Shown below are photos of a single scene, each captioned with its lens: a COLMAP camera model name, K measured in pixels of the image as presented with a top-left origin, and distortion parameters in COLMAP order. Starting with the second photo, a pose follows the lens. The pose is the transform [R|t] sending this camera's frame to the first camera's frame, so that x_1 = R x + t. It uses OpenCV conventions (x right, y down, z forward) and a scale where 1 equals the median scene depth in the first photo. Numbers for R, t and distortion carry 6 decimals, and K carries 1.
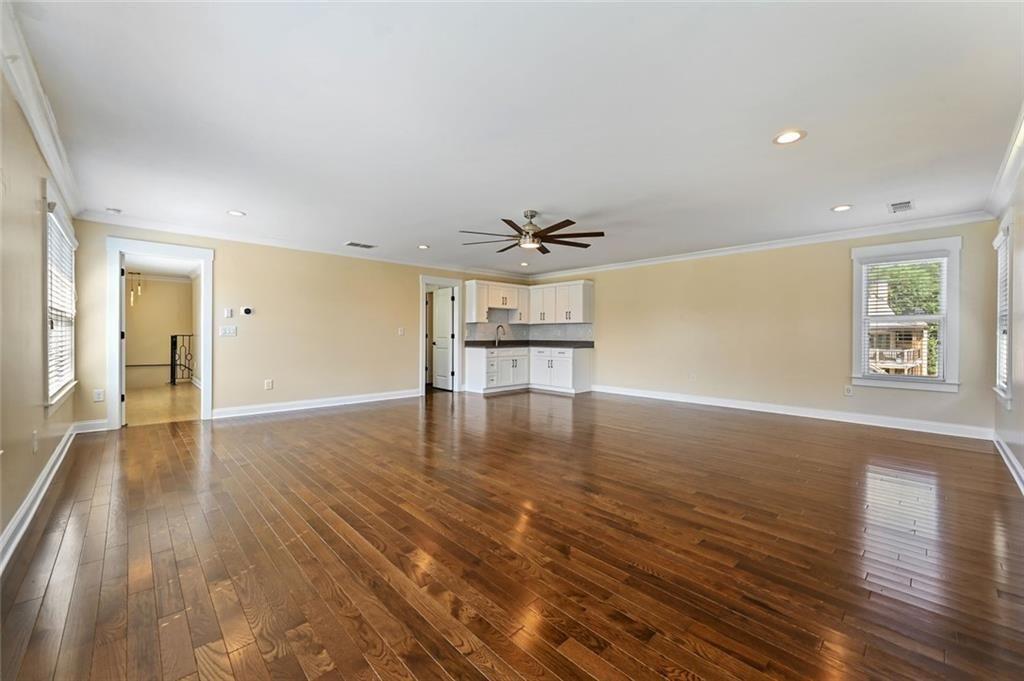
lens RADIAL K [[404.9, 0, 512.8], [0, 404.9, 337.6], [0, 0, 1]] dist [-0.001198, -0.000051]
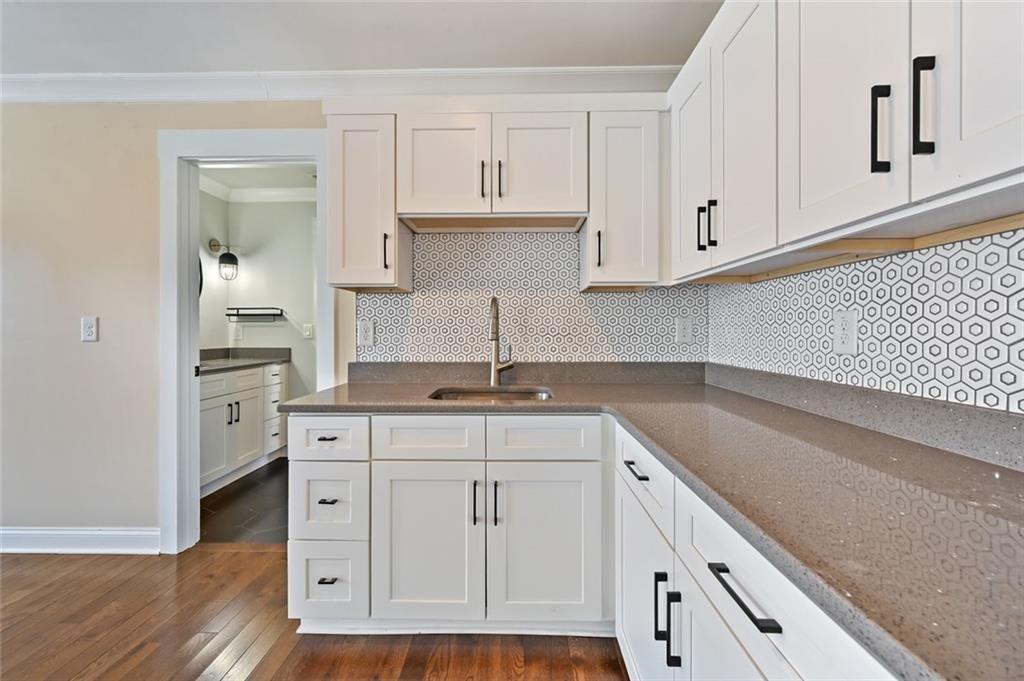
lens RADIAL K [[404.9, 0, 512.8], [0, 404.9, 337.6], [0, 0, 1]] dist [-0.001198, -0.000051]
pose [[0.714865, 0.009526, -0.699198, 0.138842], [-0.004576, 0.999950, 0.008945, -0.011243], [0.699248, -0.003195, 0.714872, 0.891838]]
